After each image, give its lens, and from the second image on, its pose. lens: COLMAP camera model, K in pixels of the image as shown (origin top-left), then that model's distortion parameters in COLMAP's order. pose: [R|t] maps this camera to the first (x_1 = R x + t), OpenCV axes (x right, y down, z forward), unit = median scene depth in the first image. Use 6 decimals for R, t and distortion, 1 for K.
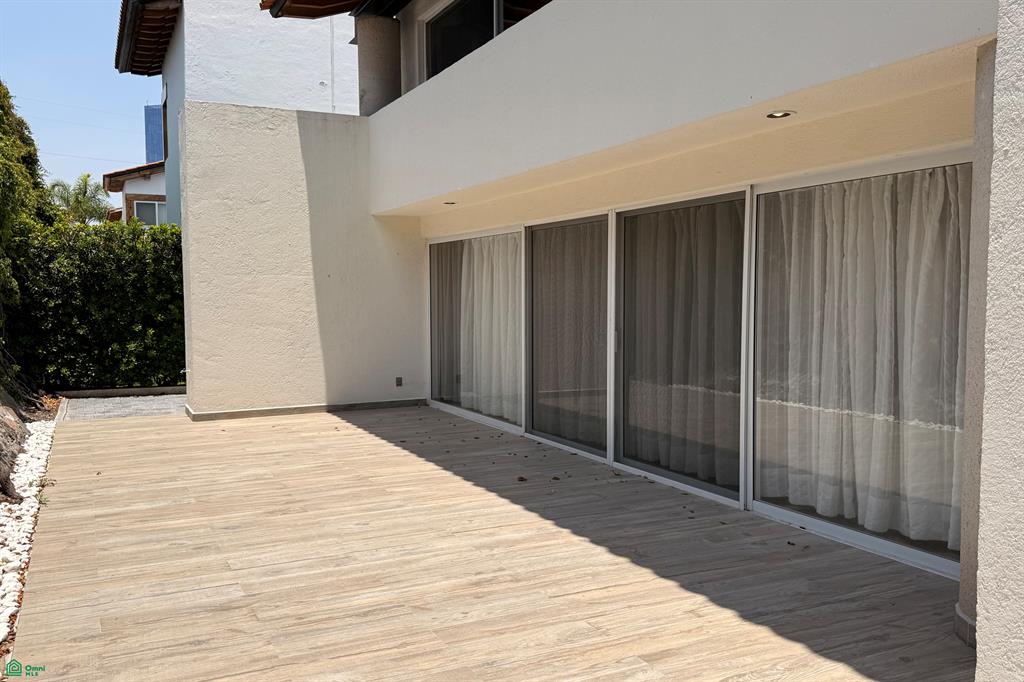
lens RADIAL K [[880.7, 0, 512.0], [0, 880.7, 341.0], [0, 0, 1]] dist [0.102387, -0.263153]
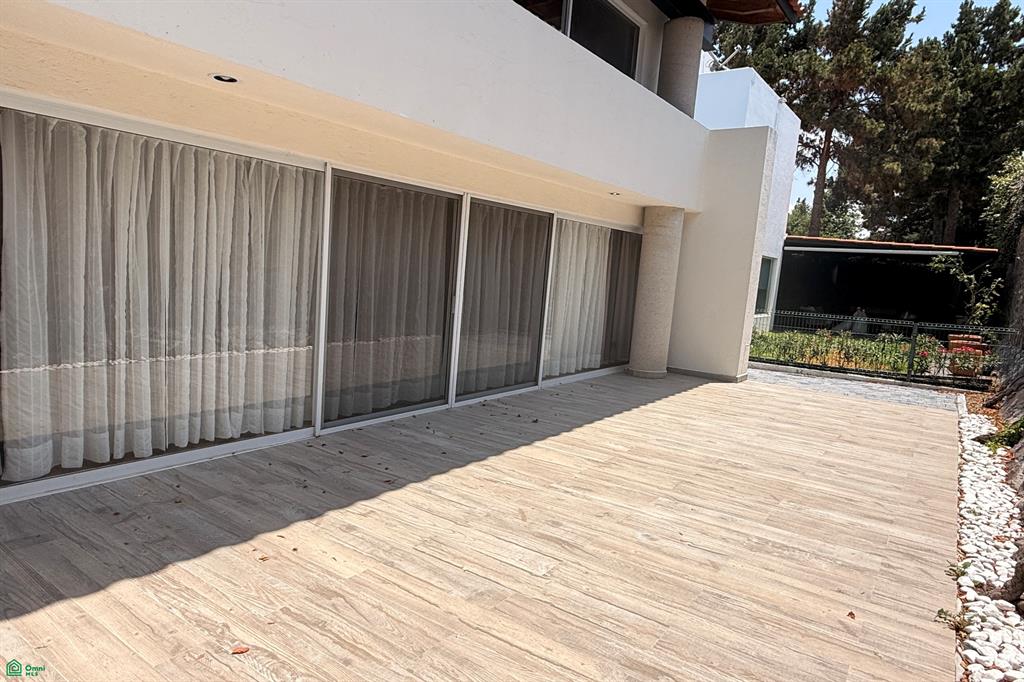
lens RADIAL K [[620.9, 0, 510.7], [0, 620.9, 369.3], [0, 0, 1]] dist [-0.000895, 0.000113]
pose [[-0.476429, -0.166146, 0.863372, -0.812552], [-0.014515, 0.983335, 0.181222, -0.083229], [-0.879093, 0.073808, -0.470901, 1.642515]]
